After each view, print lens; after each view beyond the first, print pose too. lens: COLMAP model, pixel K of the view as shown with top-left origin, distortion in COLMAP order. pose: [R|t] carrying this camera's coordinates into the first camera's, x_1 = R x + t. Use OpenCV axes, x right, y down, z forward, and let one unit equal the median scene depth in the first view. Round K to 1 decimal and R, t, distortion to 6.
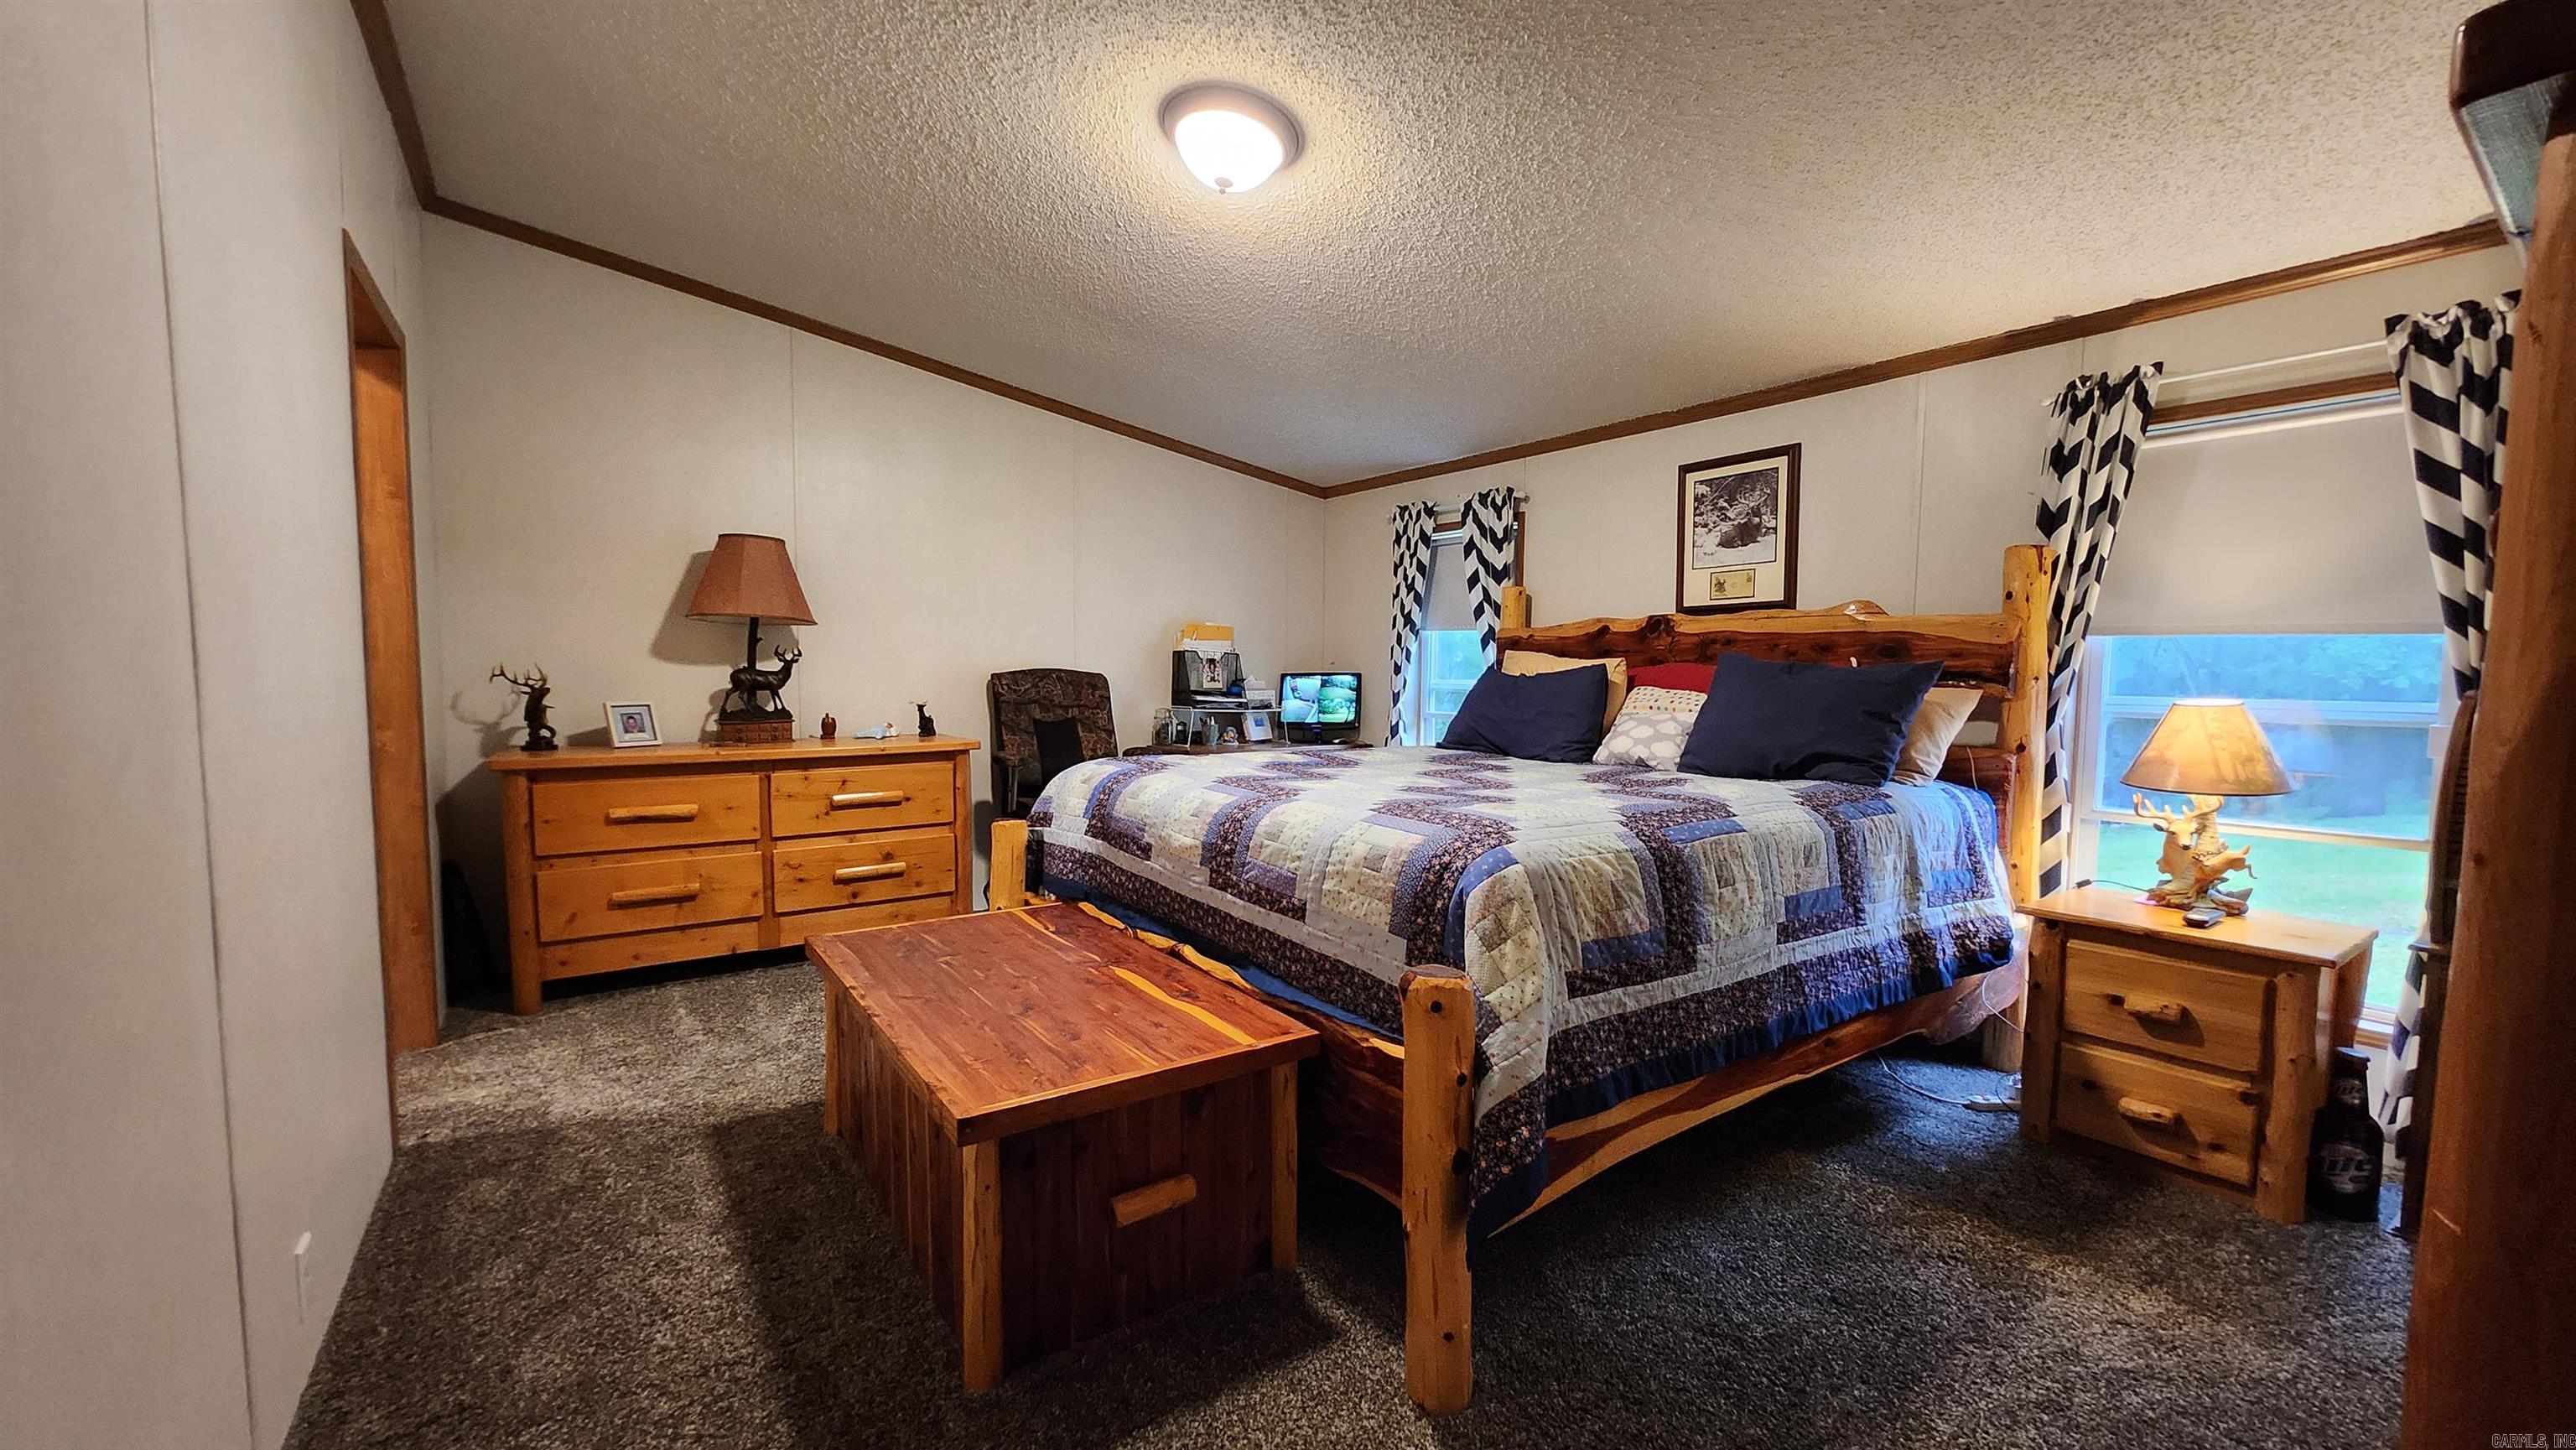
lens RADIAL K [[1013.2, 0, 1296.1], [0, 1013.2, 741.1], [0, 0, 1]] dist [0.001816, -0.000816]
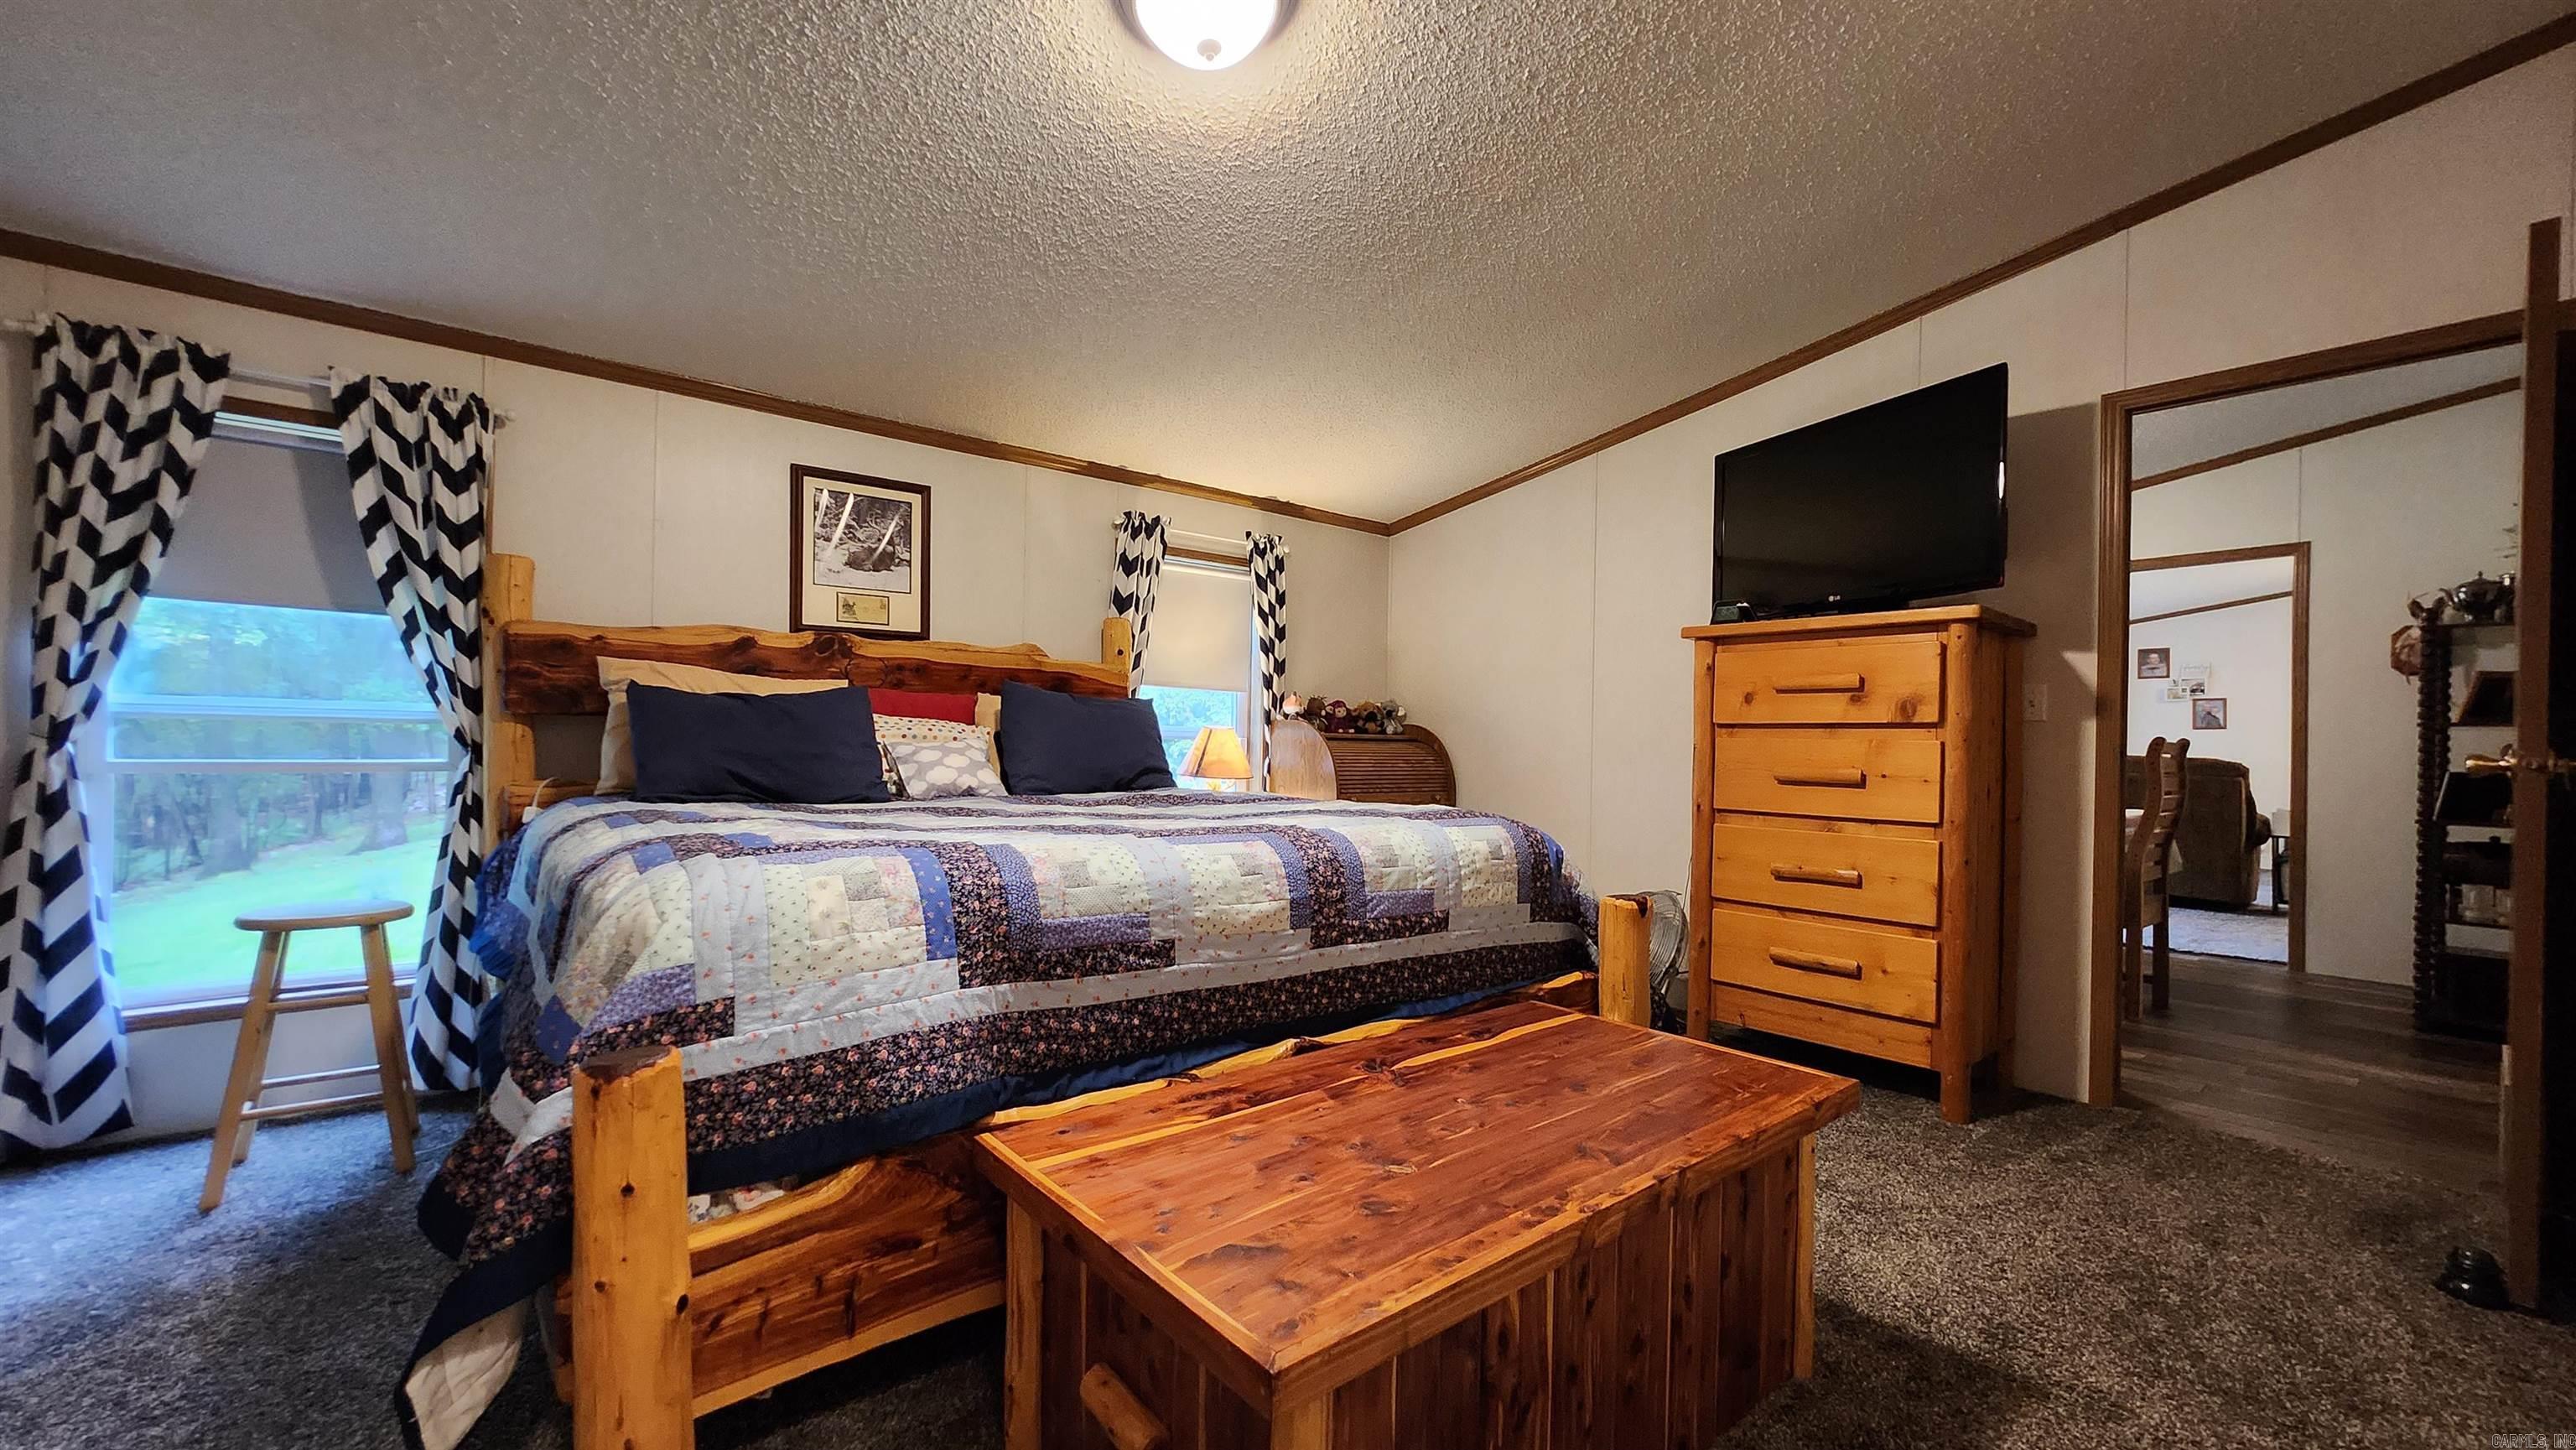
lens RADIAL K [[1013.2, 0, 1292.8], [0, 1013.2, 732.0], [0, 0, 1]] dist [0.001816, -0.000816]
pose [[-0.075522, -0.004708, 0.997133, -0.748596], [0.051838, 0.998618, 0.008641, -0.032281], [-0.995796, 0.052342, -0.075173, 0.895272]]
